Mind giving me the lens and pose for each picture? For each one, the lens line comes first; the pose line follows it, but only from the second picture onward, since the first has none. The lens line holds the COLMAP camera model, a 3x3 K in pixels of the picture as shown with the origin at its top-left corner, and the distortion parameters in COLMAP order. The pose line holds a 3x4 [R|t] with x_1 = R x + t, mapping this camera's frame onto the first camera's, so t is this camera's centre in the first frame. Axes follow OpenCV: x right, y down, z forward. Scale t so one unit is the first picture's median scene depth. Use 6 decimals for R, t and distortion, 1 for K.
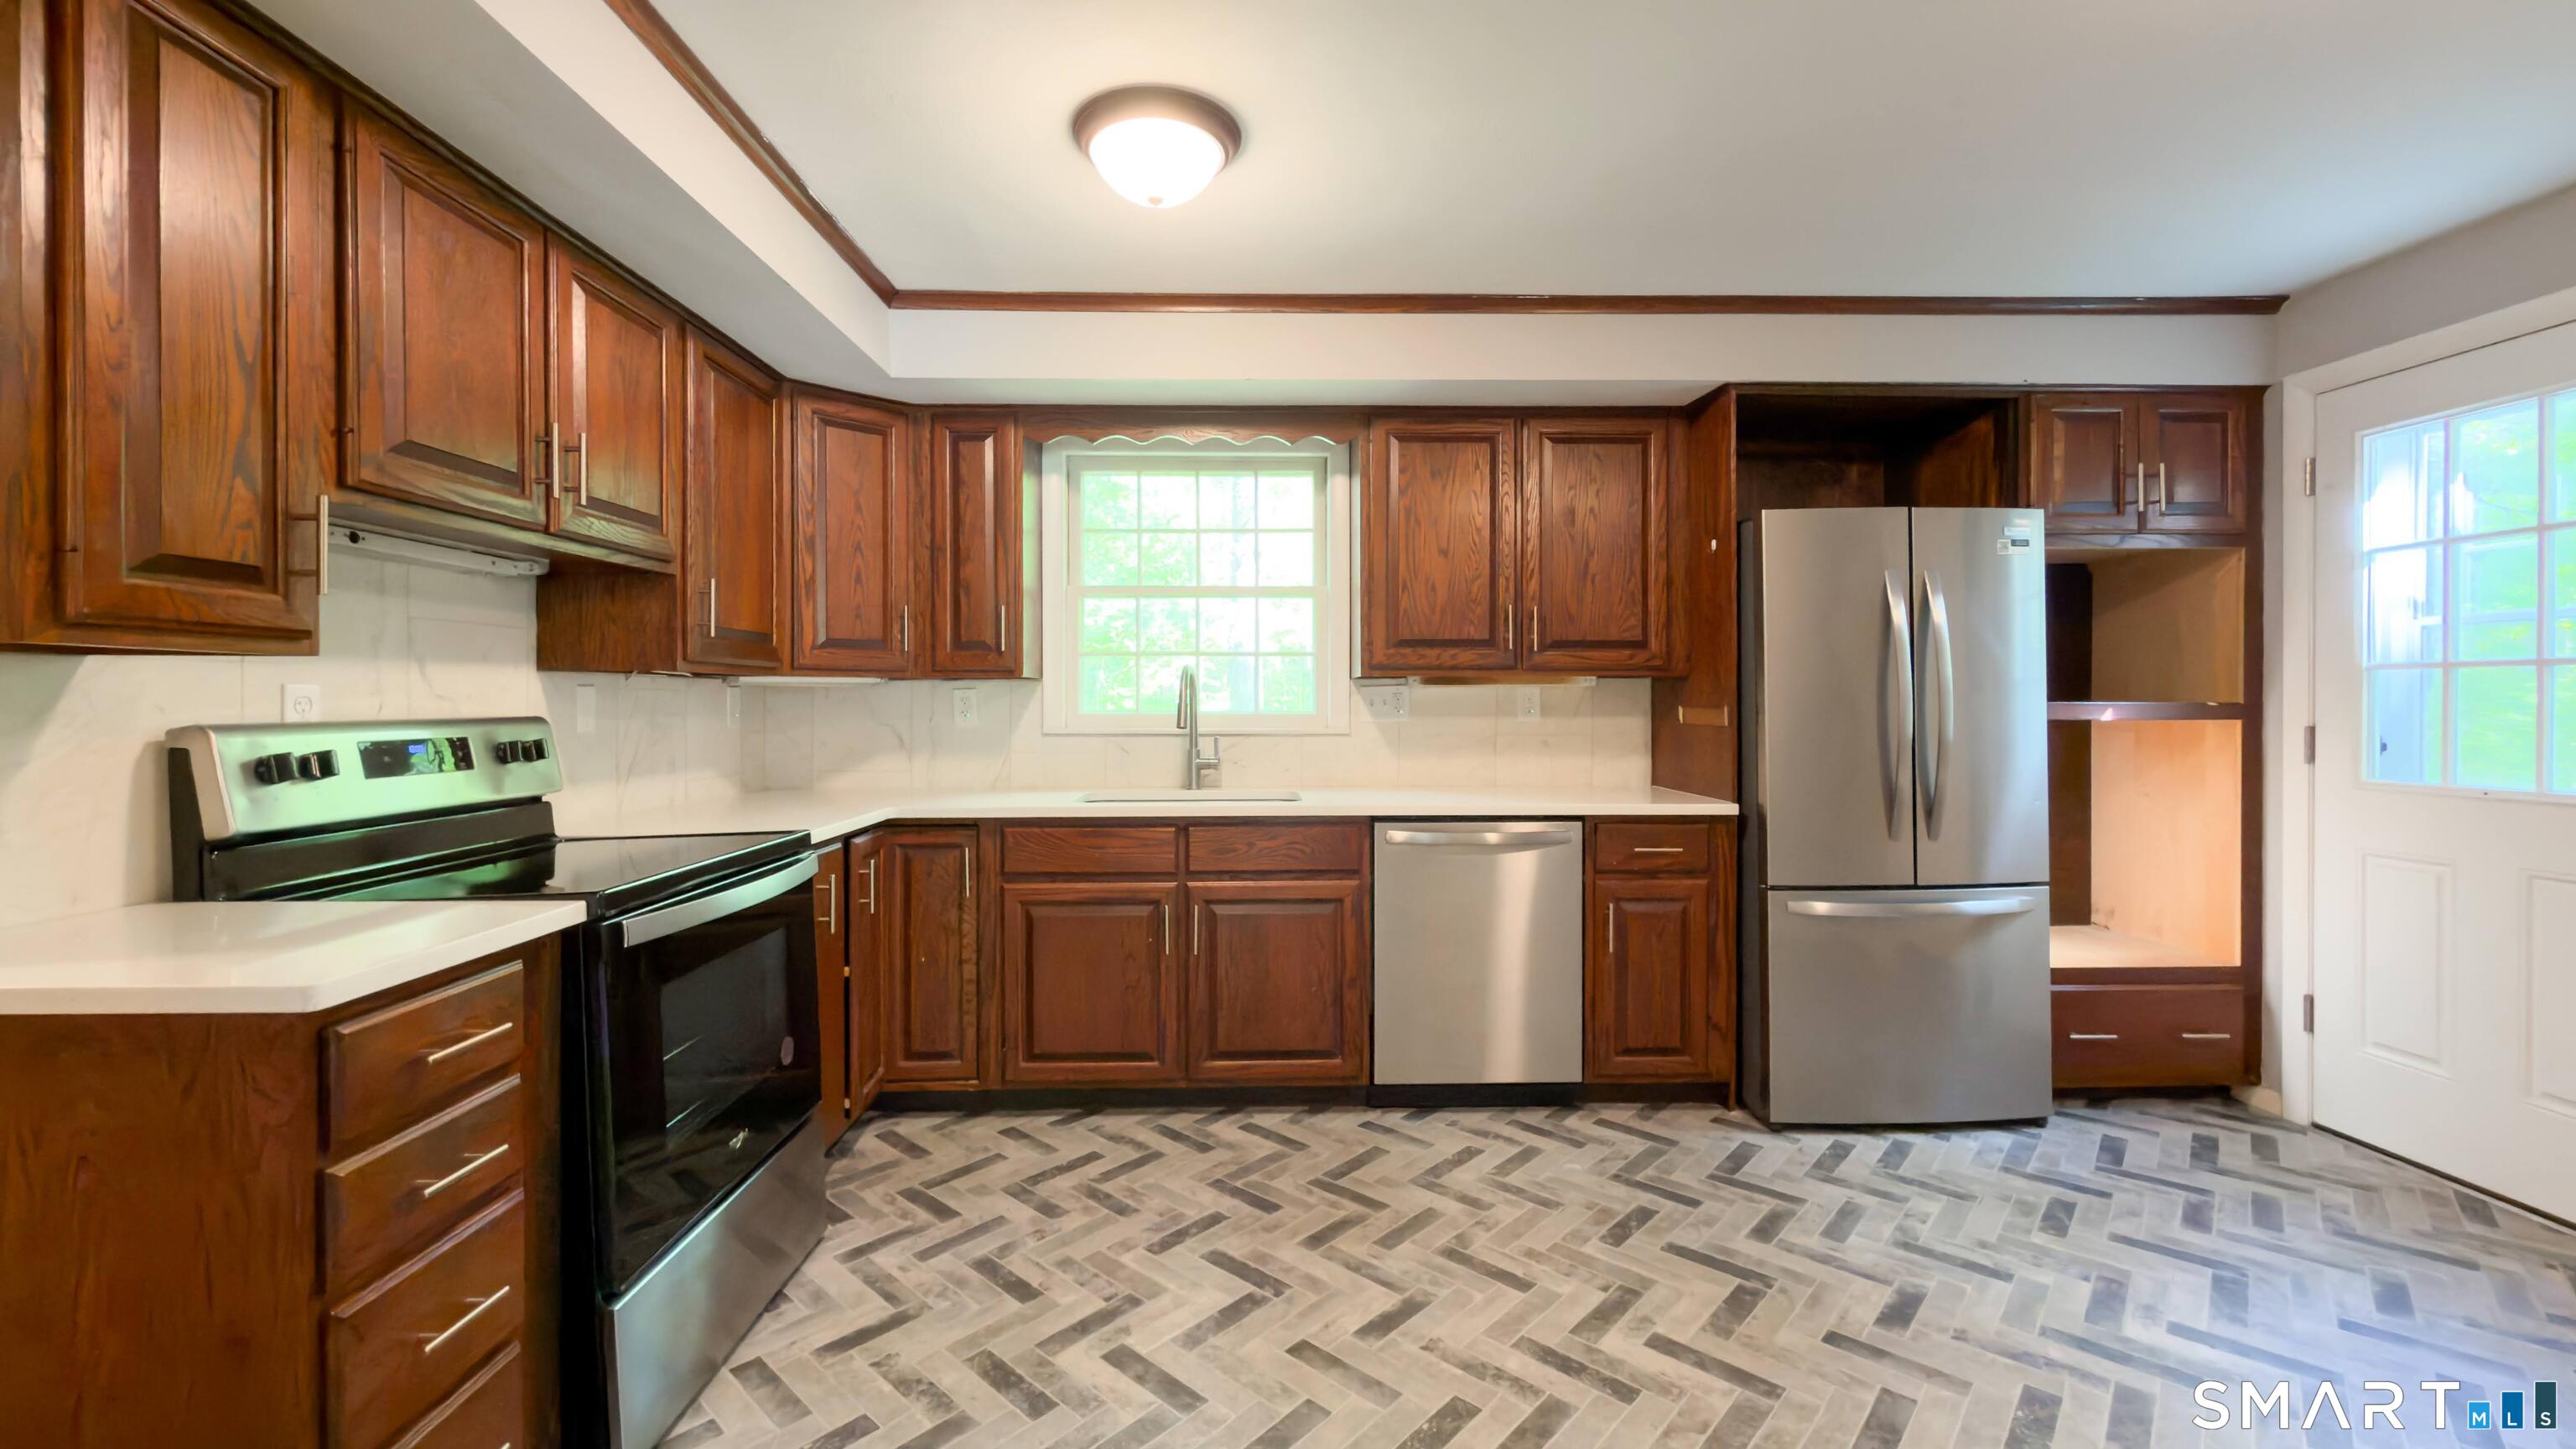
lens RADIAL K [[1057.4, 0, 1274.8], [0, 1057.4, 722.7], [0, 0, 1]] dist [-0.000320, -0.000262]
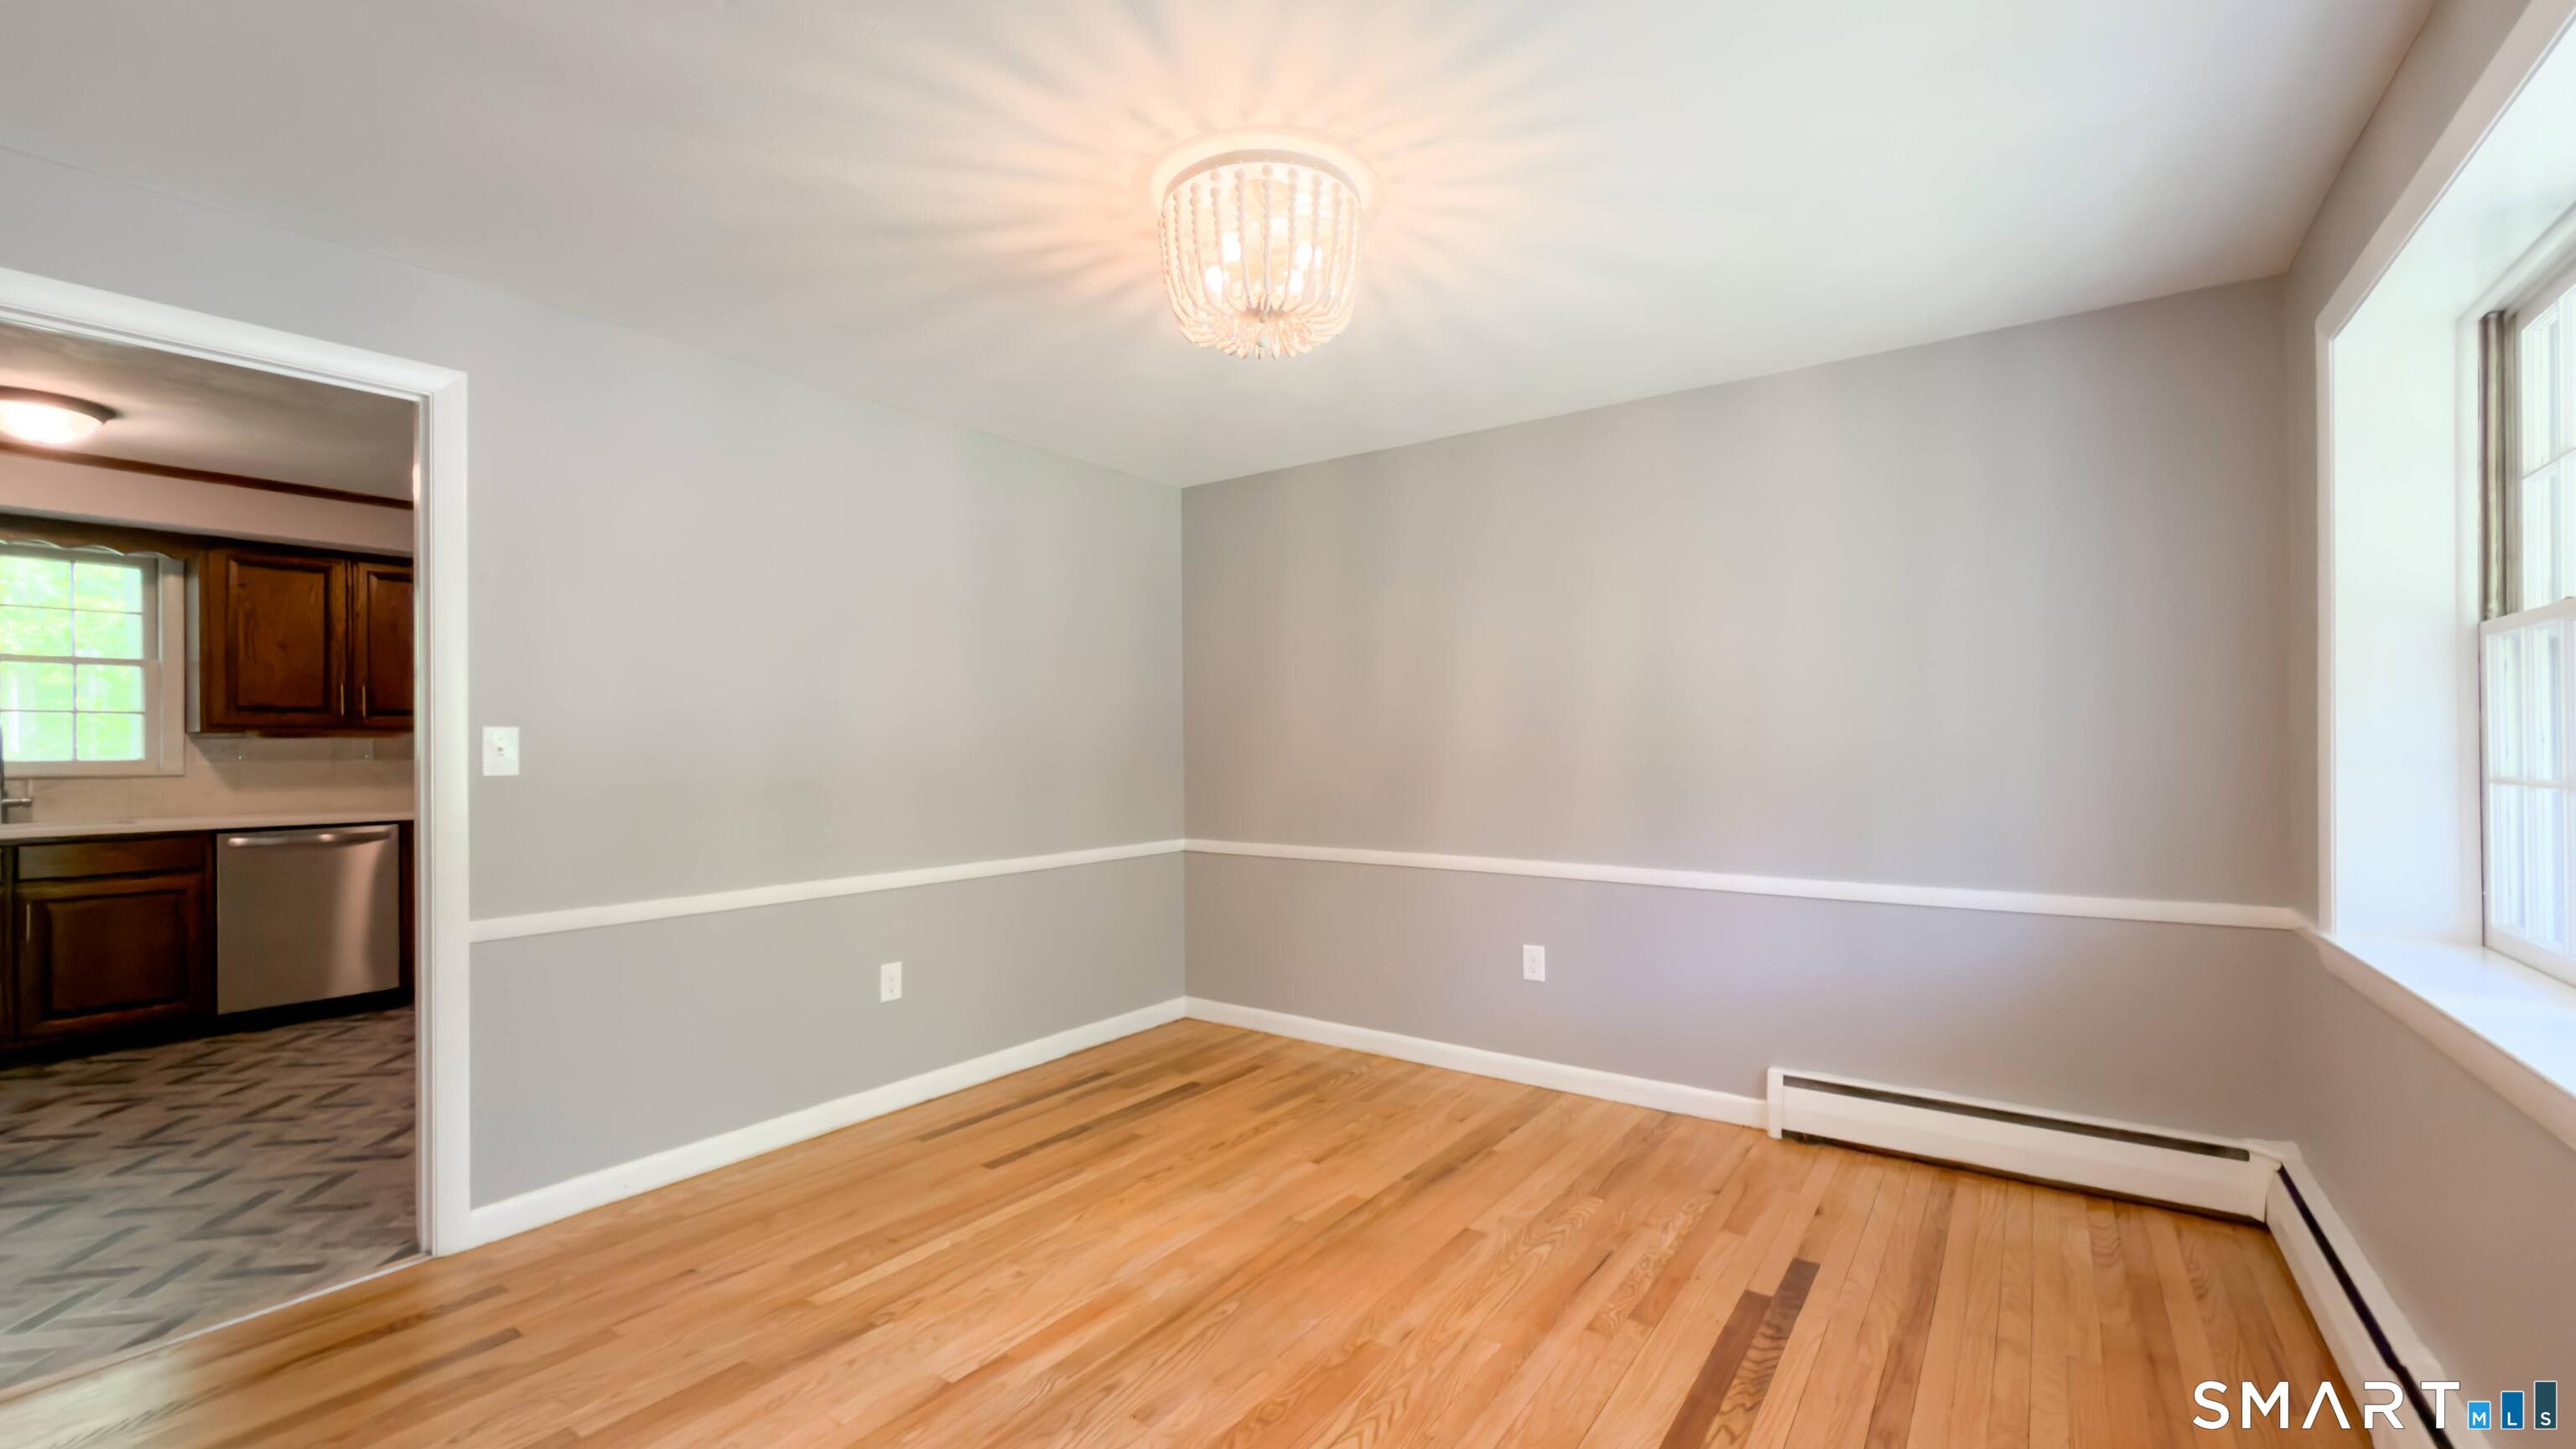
lens RADIAL K [[1118.3, 0, 1284.5], [0, 1118.3, 699.1], [0, 0, 1]] dist [0.024745, 0.000172]
pose [[0.599514, 0.028634, 0.799852, -0.259597], [0.015046, 0.998780, -0.047033, 0.004123], [-0.800223, 0.040231, 0.598351, -1.004038]]
